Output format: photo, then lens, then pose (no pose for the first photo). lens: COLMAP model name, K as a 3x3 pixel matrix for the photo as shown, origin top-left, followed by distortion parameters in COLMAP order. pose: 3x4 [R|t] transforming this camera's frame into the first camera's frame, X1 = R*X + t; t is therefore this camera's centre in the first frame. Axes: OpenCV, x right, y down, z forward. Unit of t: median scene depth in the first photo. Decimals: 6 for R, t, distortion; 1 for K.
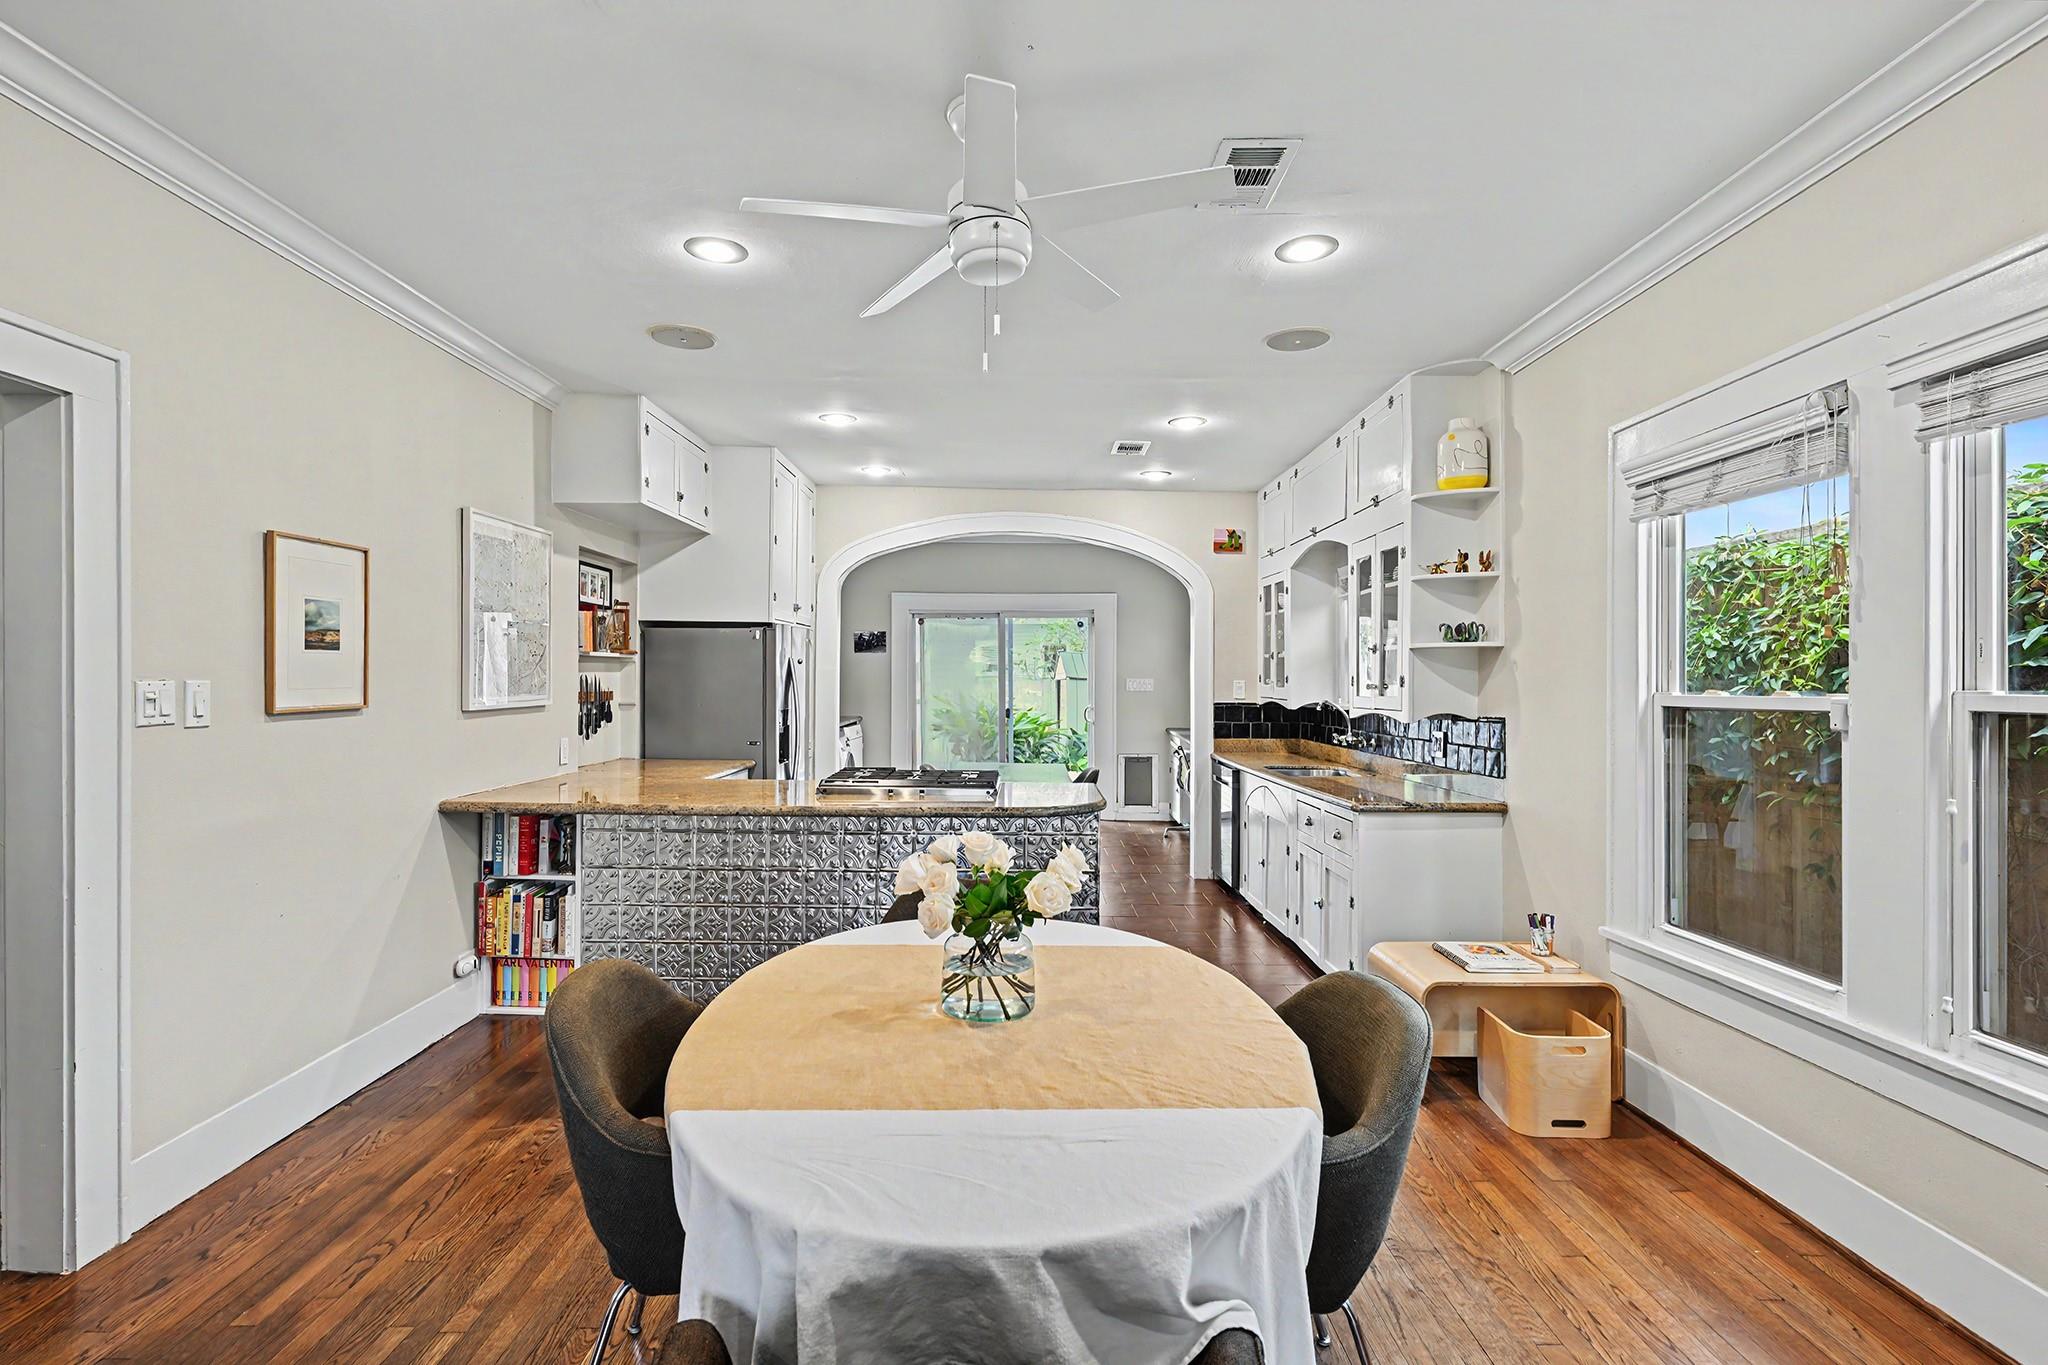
lens RADIAL K [[1009.7, 0, 1009.5], [0, 1009.7, 682.8], [0, 0, 1]] dist [-0.004350, -0.000828]
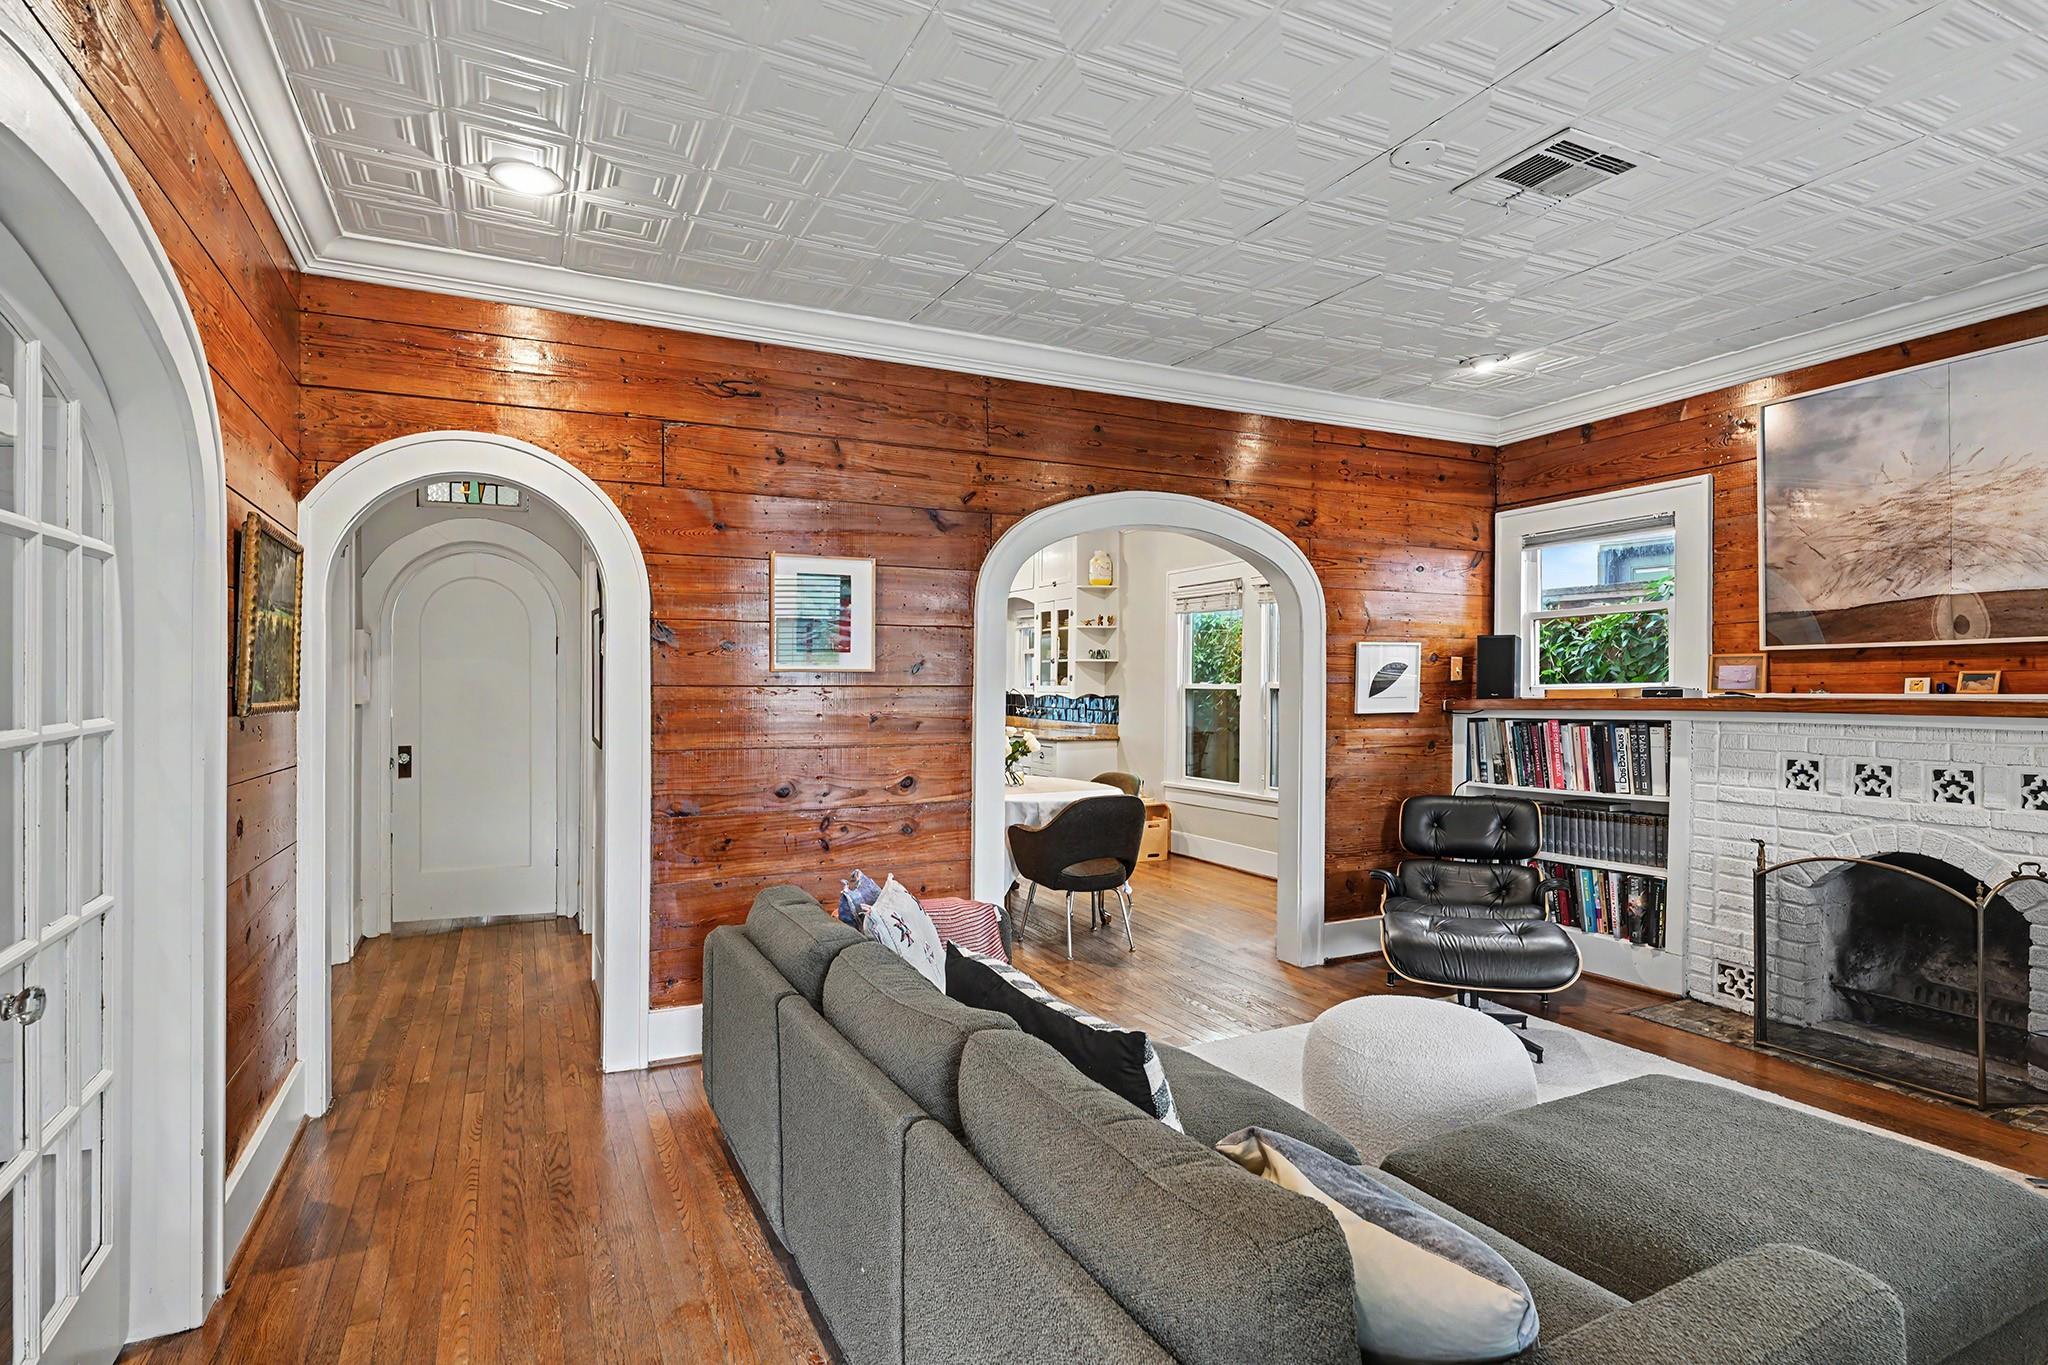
lens RADIAL K [[1043.8, 0, 1028.4], [0, 1043.8, 683.2], [0, 0, 1]] dist [-0.000011, 0.000005]
pose [[0.896813, 0.008383, 0.442330, -0.629649], [-0.009293, 0.999957, -0.000109, 0.010545], [-0.442312, -0.004013, 0.896852, -0.854838]]
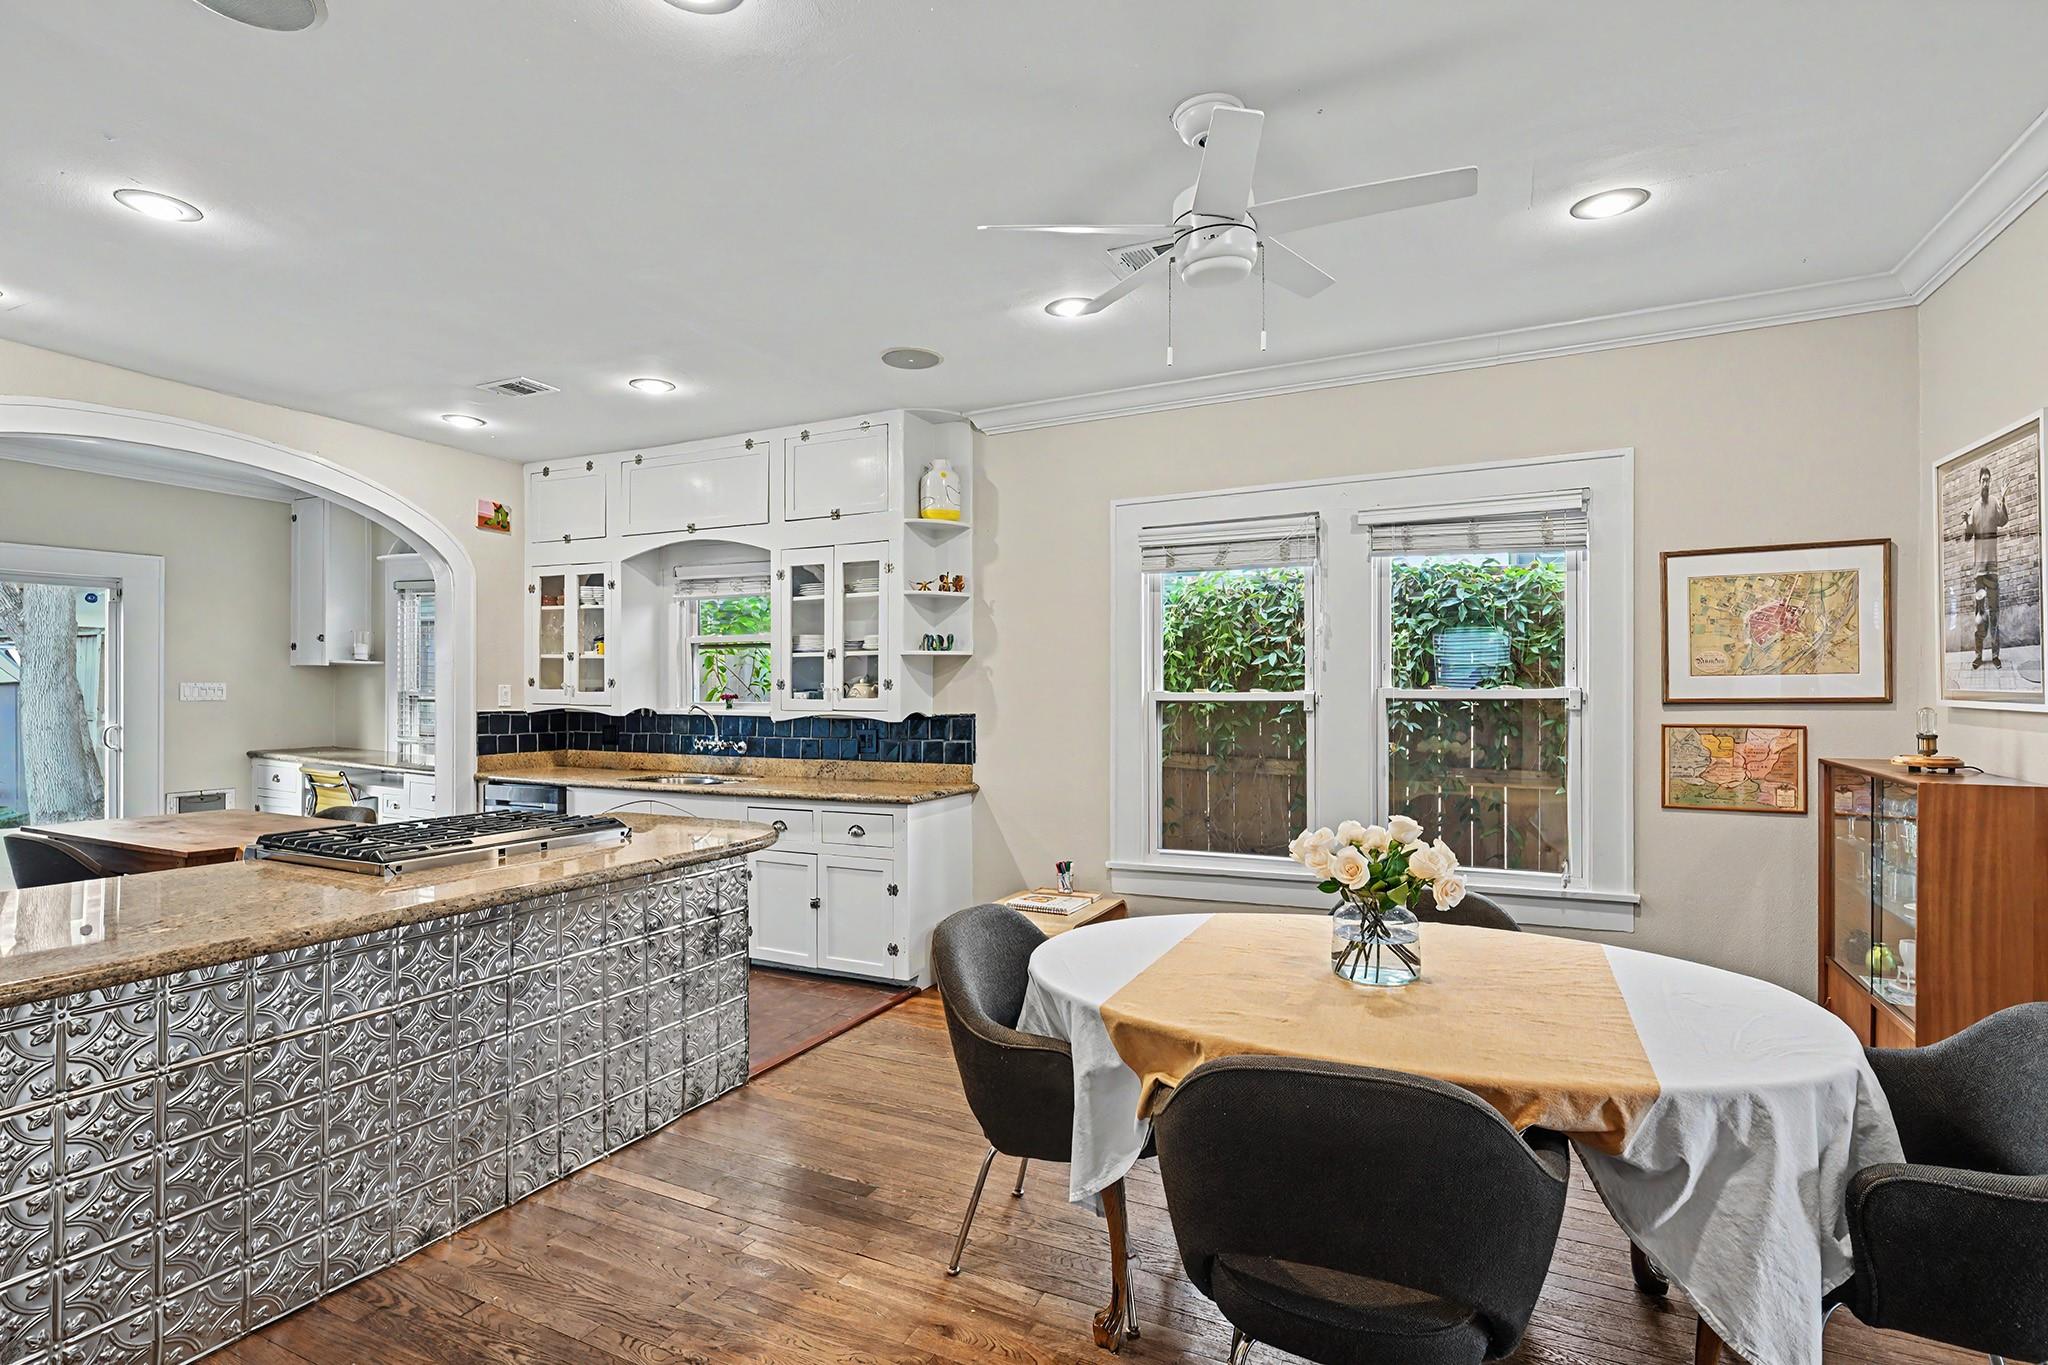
lens RADIAL K [[1009.7, 0, 1011.6], [0, 1009.7, 683.8], [0, 0, 1]] dist [-0.004350, -0.000828]
pose [[0.420053, 0.001488, 0.907498, -0.587385], [0.003670, 0.999988, -0.003338, 0.002325], [-0.907492, 0.004732, 0.420042, 0.438030]]
